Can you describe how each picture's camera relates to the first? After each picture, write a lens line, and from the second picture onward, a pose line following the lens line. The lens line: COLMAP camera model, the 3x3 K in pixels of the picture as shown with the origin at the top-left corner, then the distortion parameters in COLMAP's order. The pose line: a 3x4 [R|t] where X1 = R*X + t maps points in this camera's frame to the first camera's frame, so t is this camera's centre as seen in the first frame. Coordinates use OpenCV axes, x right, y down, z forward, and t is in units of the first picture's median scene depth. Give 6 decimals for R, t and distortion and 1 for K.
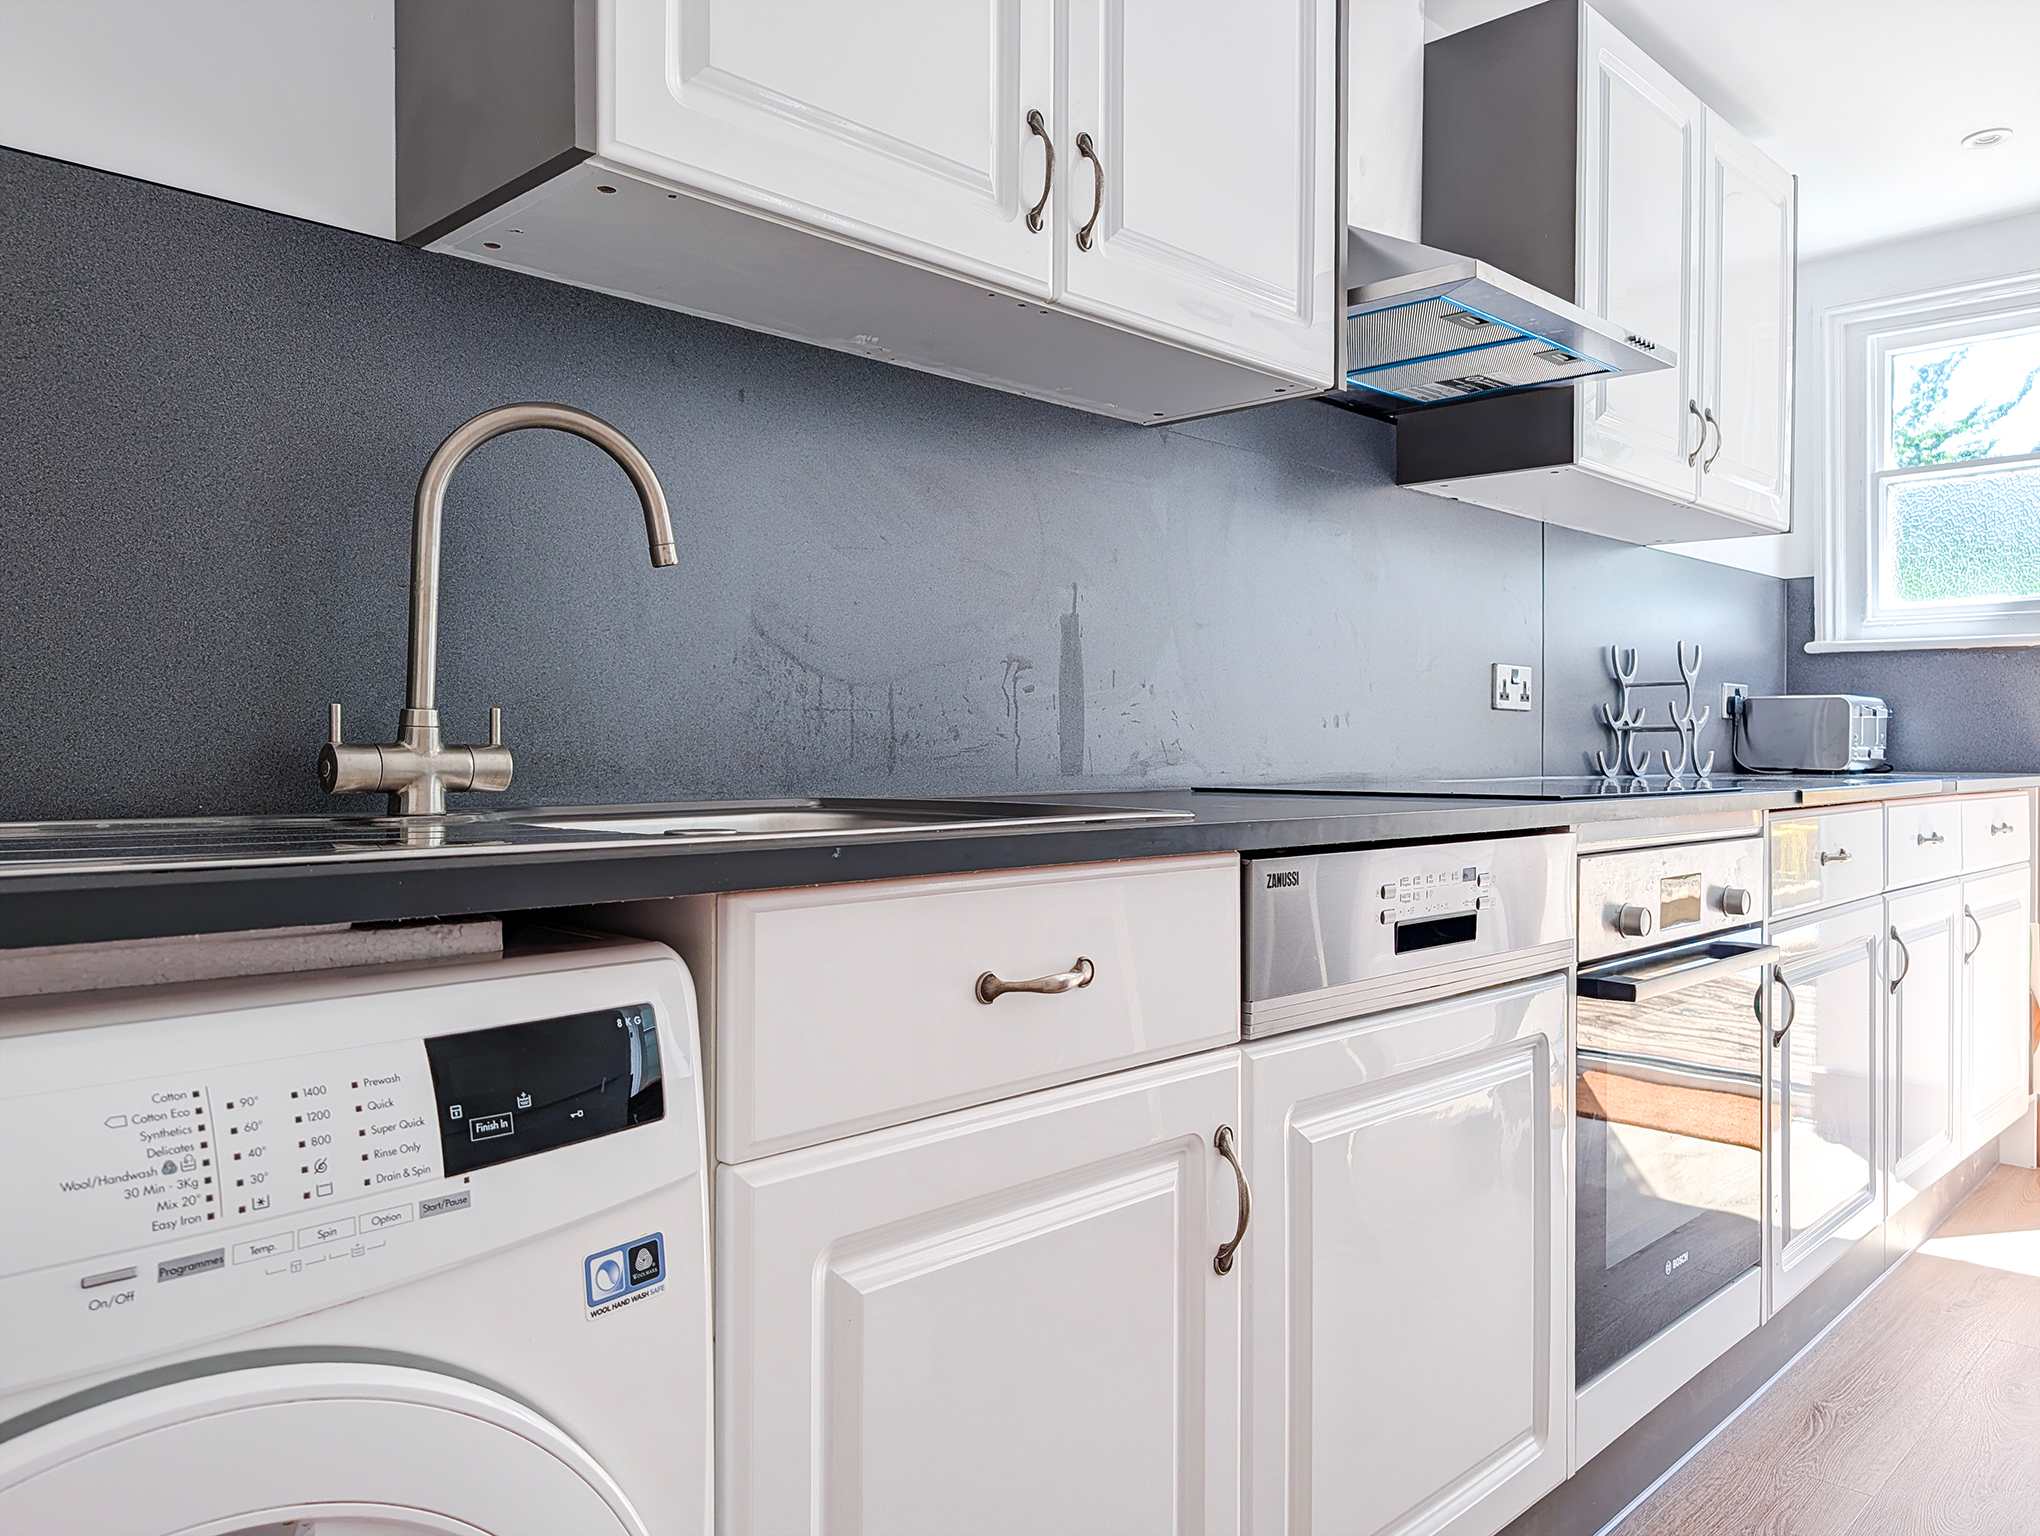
lens RADIAL K [[1480.8, 0, 1020.0], [0, 1480.8, 768.0], [0, 0, 1]] dist [-0.004513, -0.004297]
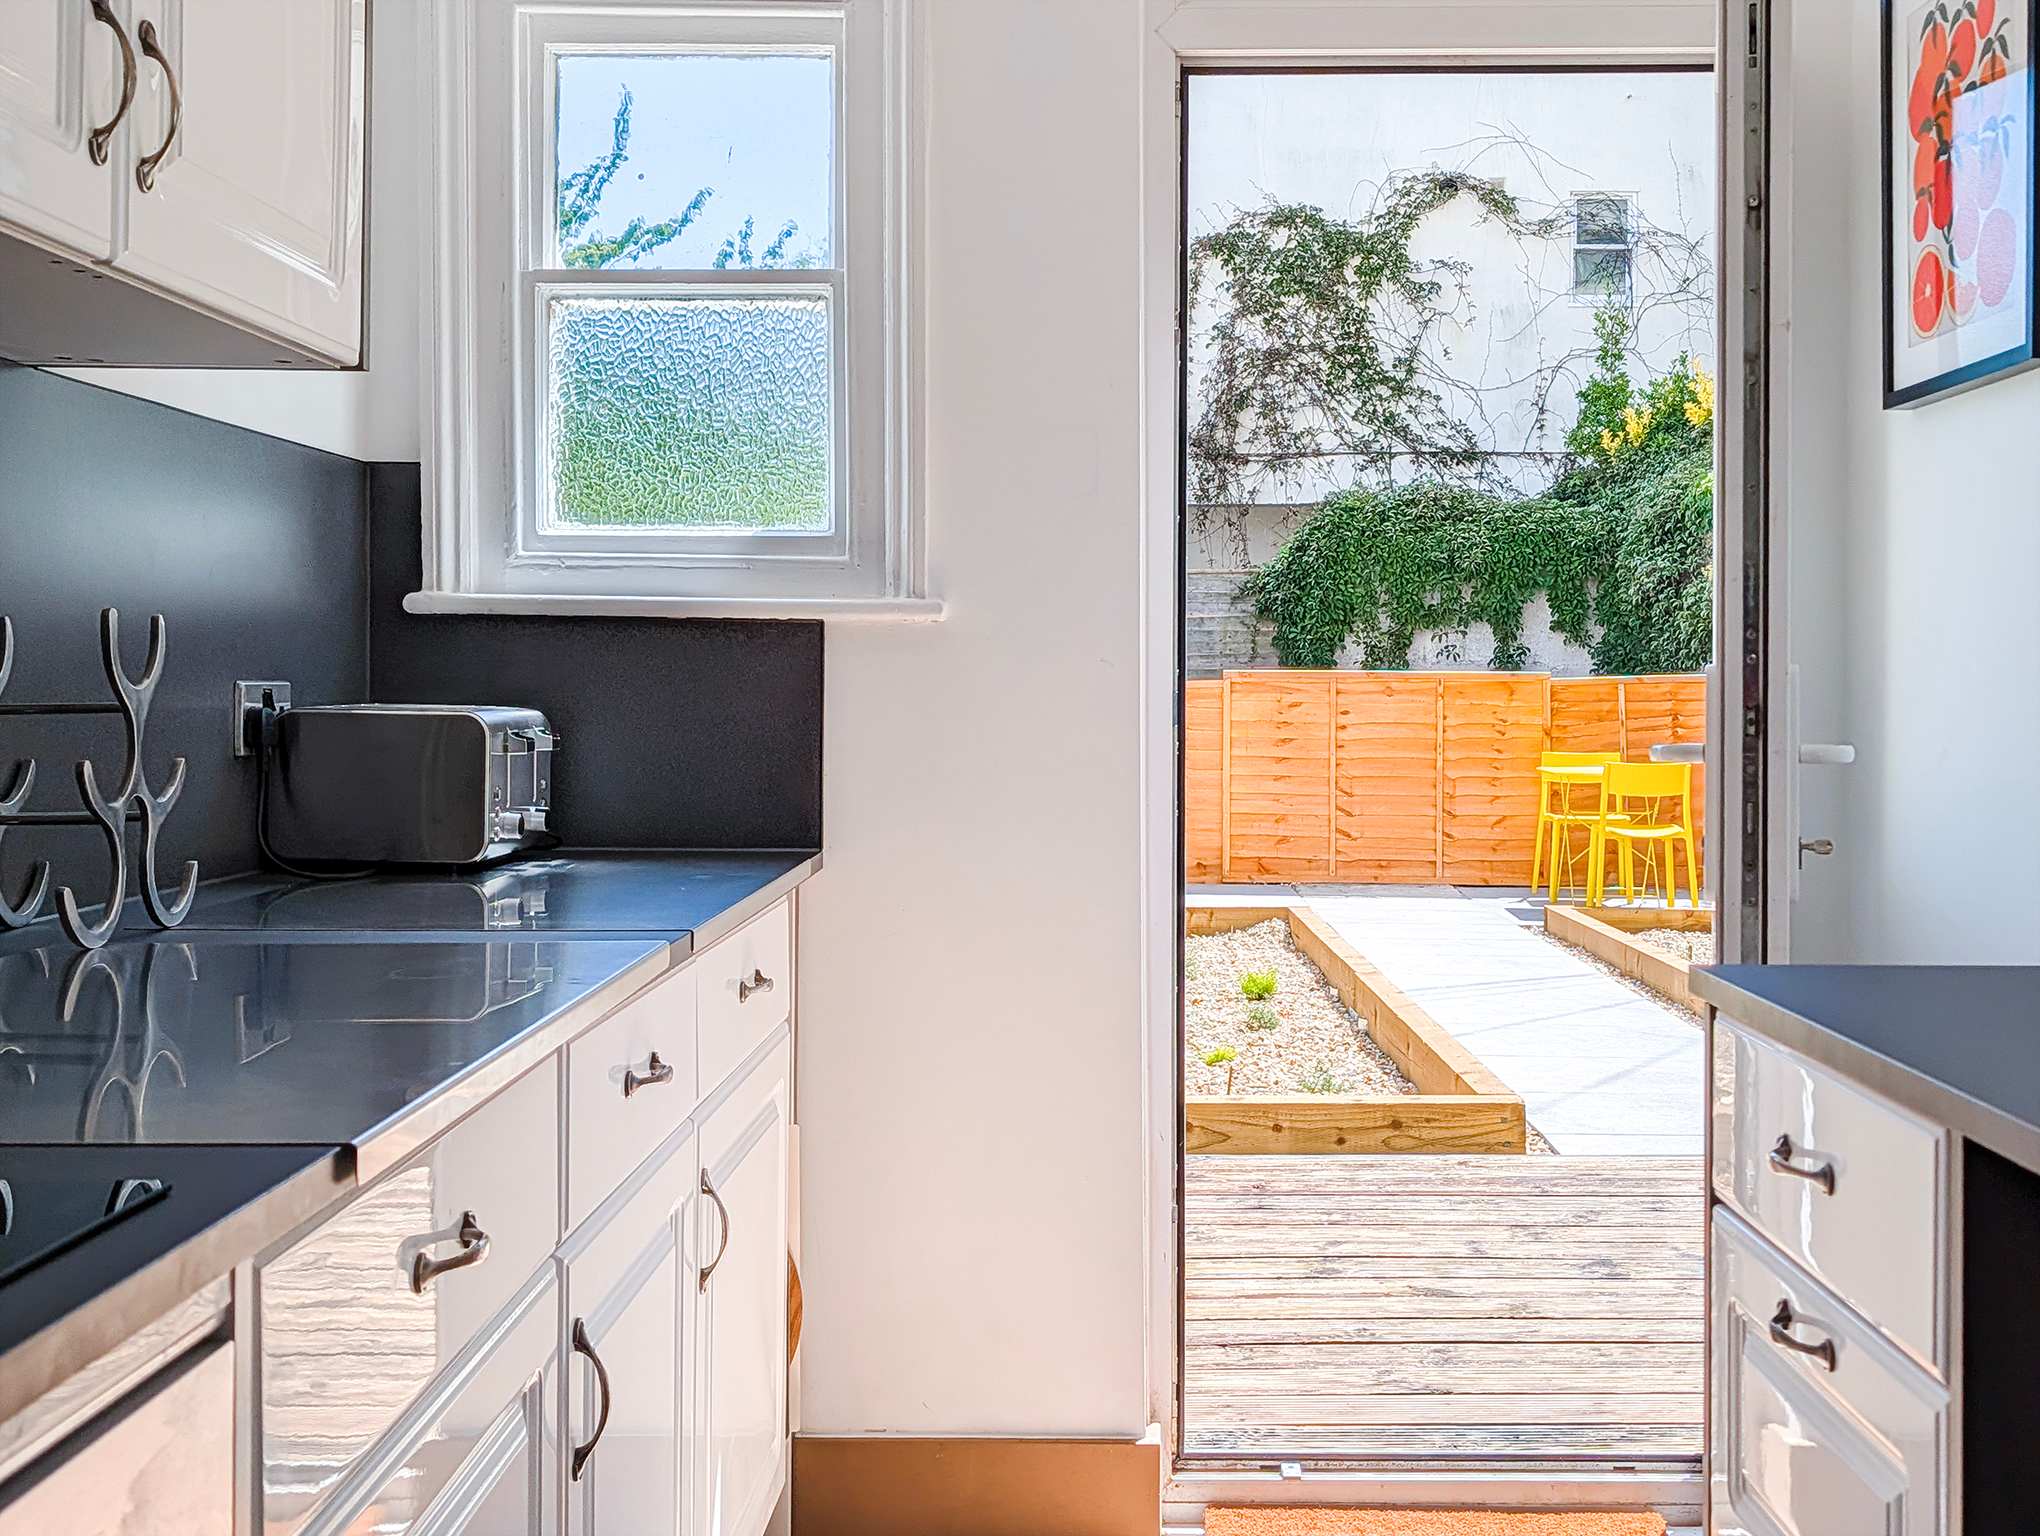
lens RADIAL K [[2171.5, 0, 1026.3], [0, 2171.5, 703.3], [0, 0, 1]] dist [0.059222, -0.018078]
pose [[0.728157, -0.004221, 0.685398, 0.189208], [-0.000102, 0.999980, 0.006267, -0.055461], [-0.685411, -0.004634, 0.728142, 0.337807]]
